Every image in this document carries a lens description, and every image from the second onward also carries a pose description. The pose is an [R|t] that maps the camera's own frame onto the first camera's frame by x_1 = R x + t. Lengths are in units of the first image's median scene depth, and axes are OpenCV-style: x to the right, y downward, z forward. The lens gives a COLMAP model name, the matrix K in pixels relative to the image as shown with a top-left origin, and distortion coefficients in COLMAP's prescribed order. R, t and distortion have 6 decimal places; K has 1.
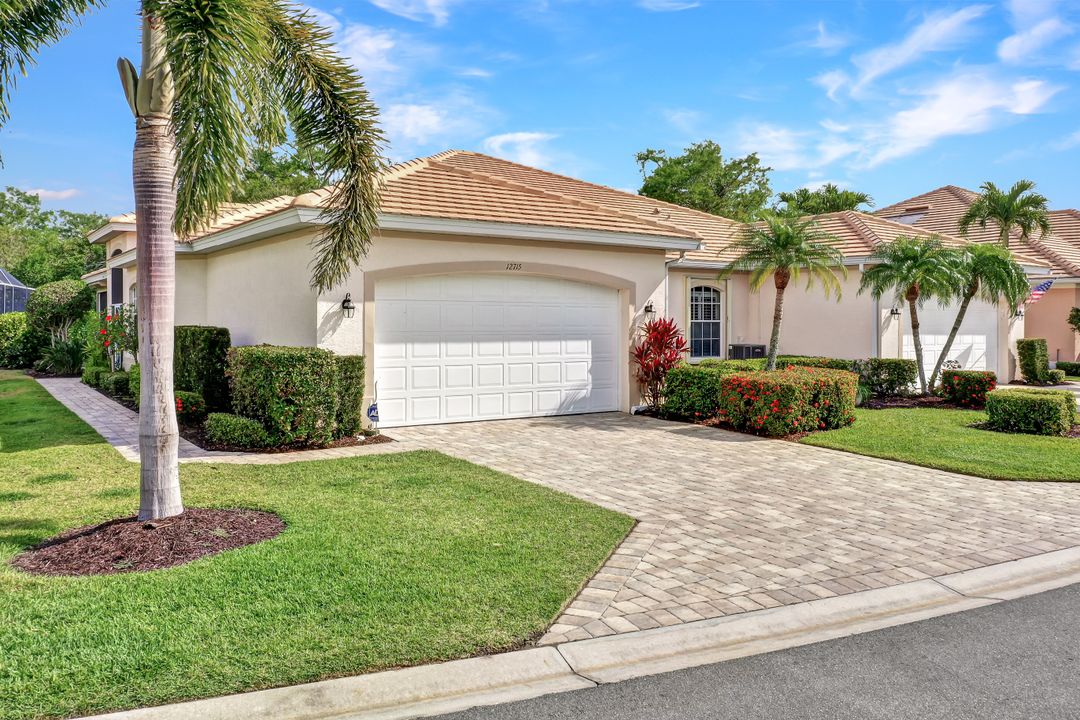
lens RADIAL K [[869.6, 0, 540.1], [0, 869.6, 327.9], [0, 0, 1]] dist [-0.002435, 0.000484]
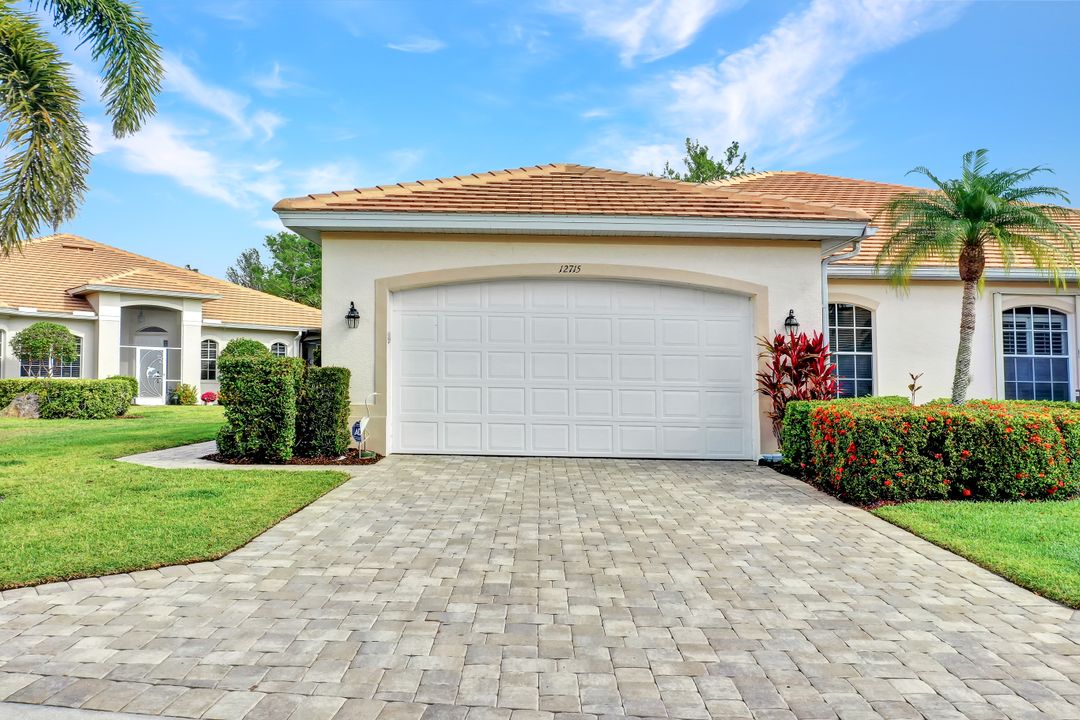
lens RADIAL K [[850.7, 0, 540.0], [0, 850.7, 360.0], [0, 0, 1]] dist [-0.002697, -0.002041]
pose [[0.814492, -0.008552, -0.580112, 0.373882], [-0.018105, 0.999030, -0.040147, 0.043141], [0.579893, 0.043202, 0.813546, 0.301216]]
